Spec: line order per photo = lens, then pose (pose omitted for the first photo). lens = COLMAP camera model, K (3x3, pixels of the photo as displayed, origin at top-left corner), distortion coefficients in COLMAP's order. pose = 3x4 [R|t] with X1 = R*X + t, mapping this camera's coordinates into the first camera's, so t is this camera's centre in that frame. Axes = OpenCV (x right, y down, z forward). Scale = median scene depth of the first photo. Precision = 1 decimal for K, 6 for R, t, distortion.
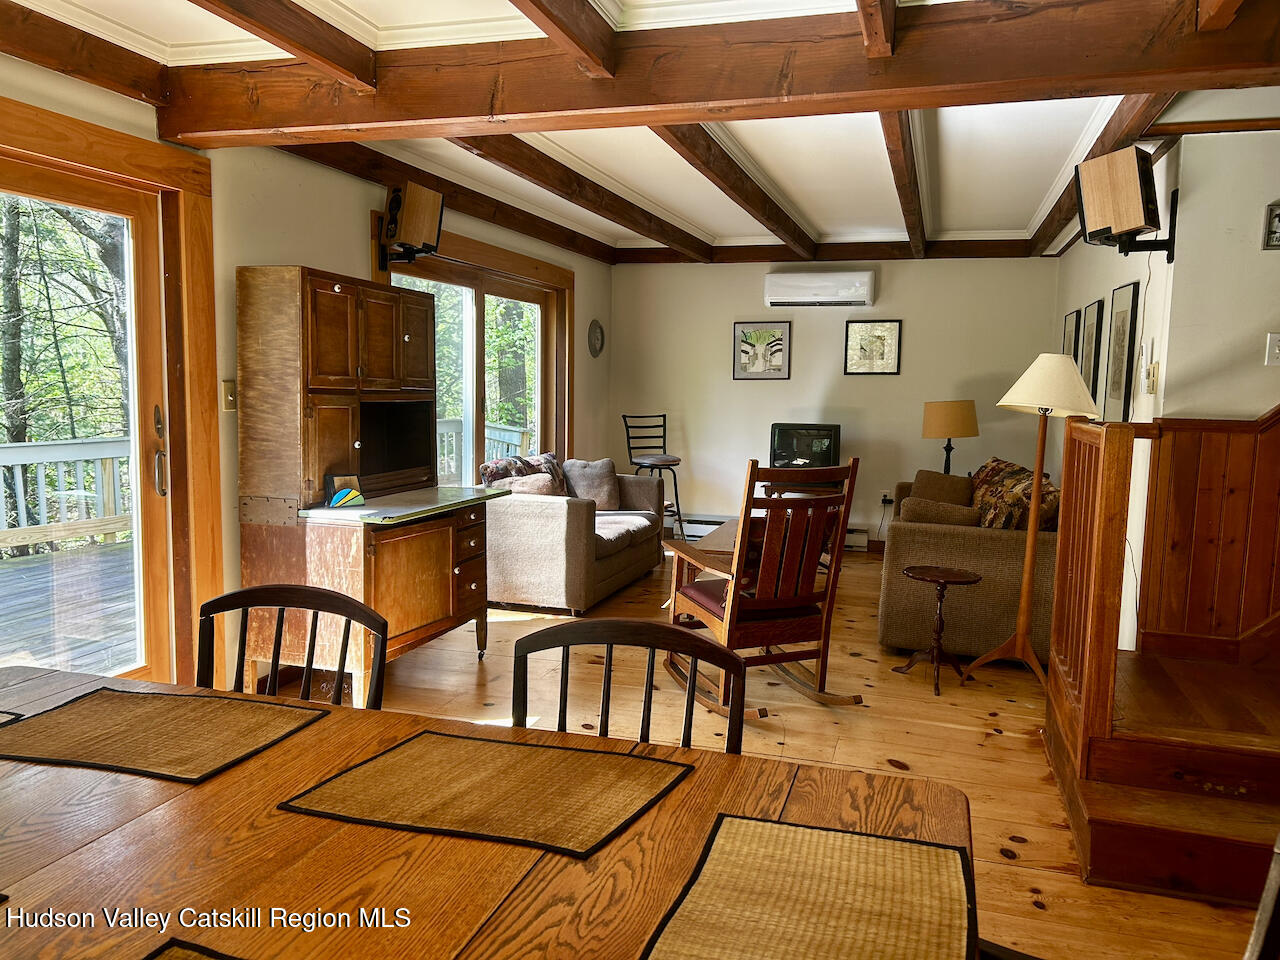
lens RADIAL K [[962.7, 0, 644.7], [0, 962.7, 483.1], [0, 0, 1]] dist [0.063076, -0.067049]
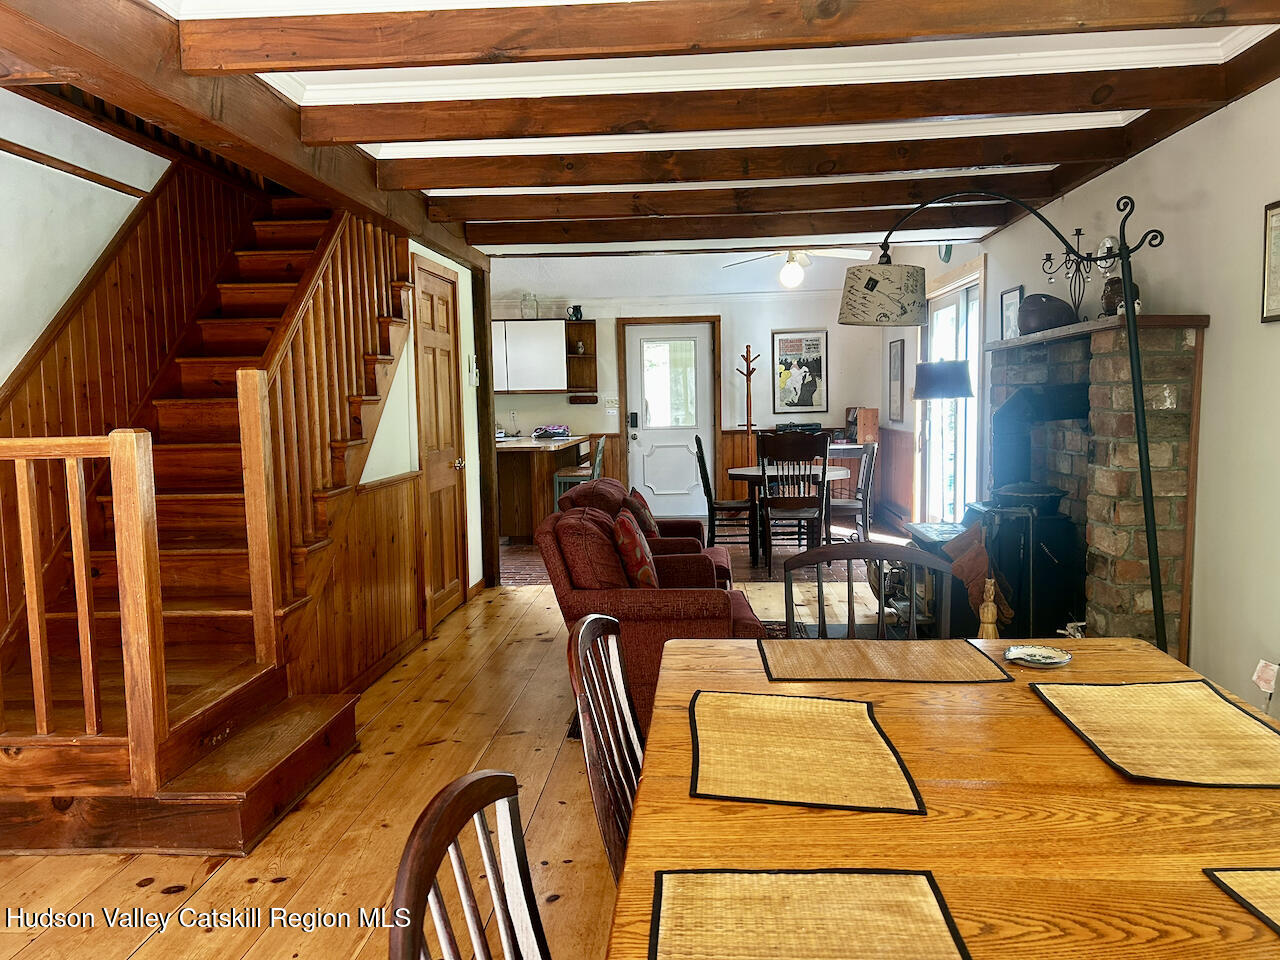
lens RADIAL K [[962.7, 0, 648.0], [0, 962.7, 480.5], [0, 0, 1]] dist [0.063076, -0.067049]
pose [[-0.235671, -0.100799, 0.966591, -0.444293], [0.118237, 0.984244, 0.131468, -0.056352], [-0.964614, 0.145270, -0.220039, 0.524013]]
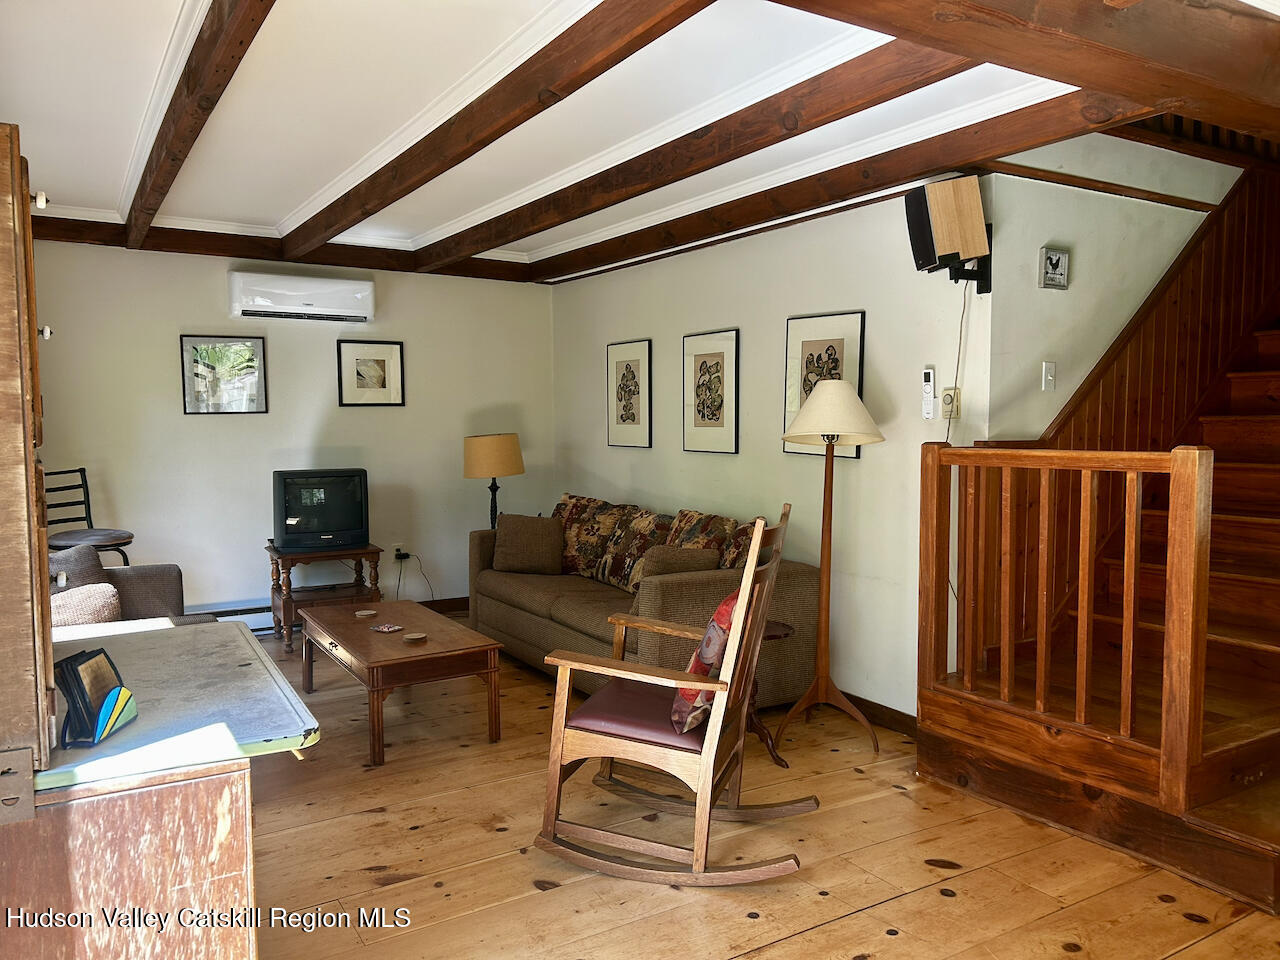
lens RADIAL K [[962.7, 0, 648.3], [0, 962.7, 482.9], [0, 0, 1]] dist [0.063076, -0.067049]
pose [[0.659922, -0.069899, 0.748075, -0.461049], [0.095716, 0.995372, 0.008569, -0.062012], [-0.745212, 0.065948, 0.663558, 0.551872]]
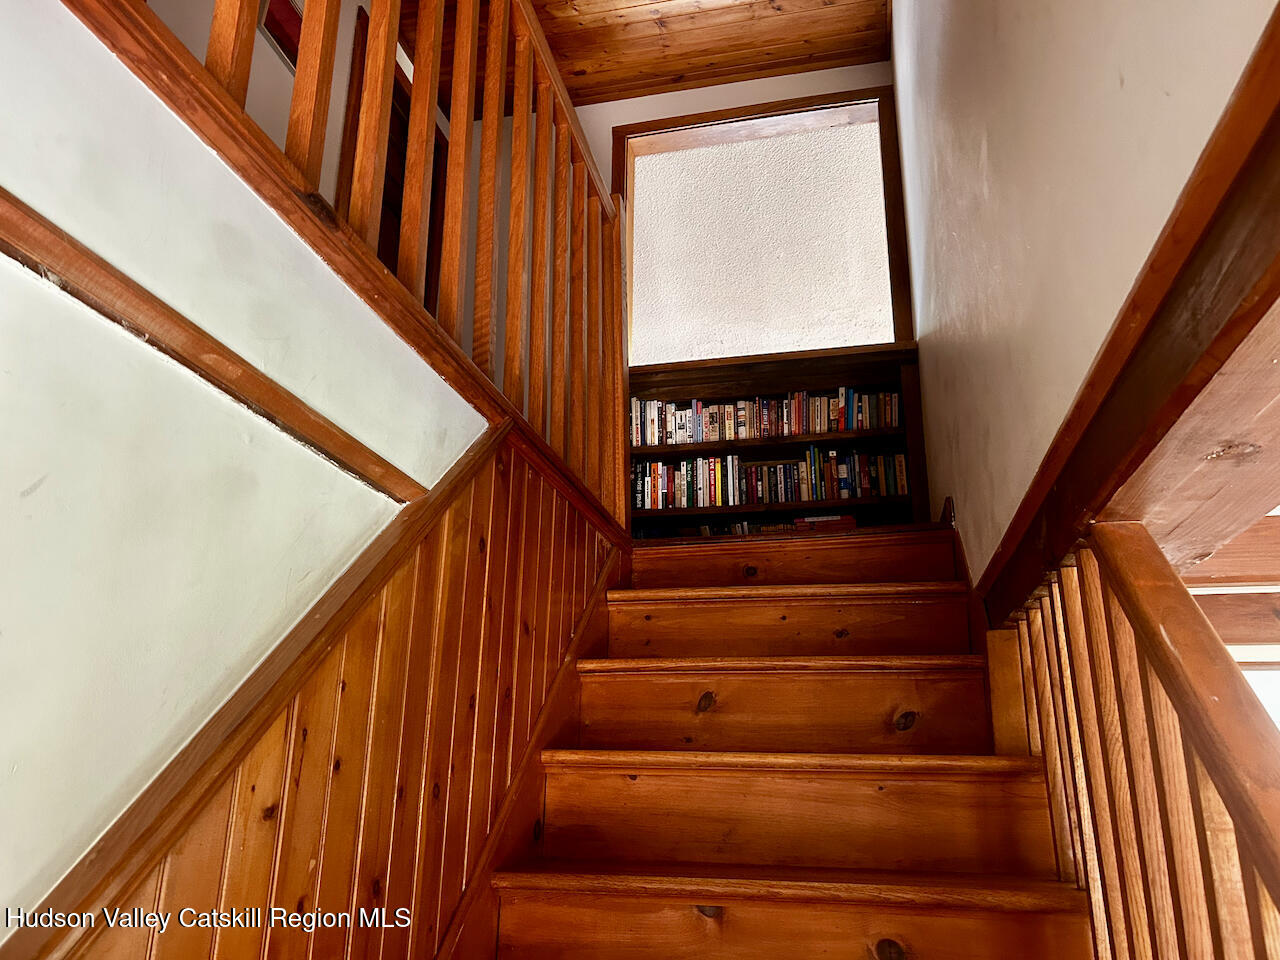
lens RADIAL K [[962.7, 0, 637.2], [0, 962.7, 485.9], [0, 0, 1]] dist [0.063076, -0.067049]
pose [[-0.072084, 0.285163, 0.955765, 0.493163], [0.094198, 0.955921, -0.278105, -0.201671], [-0.992940, 0.069985, -0.095768, 0.747773]]
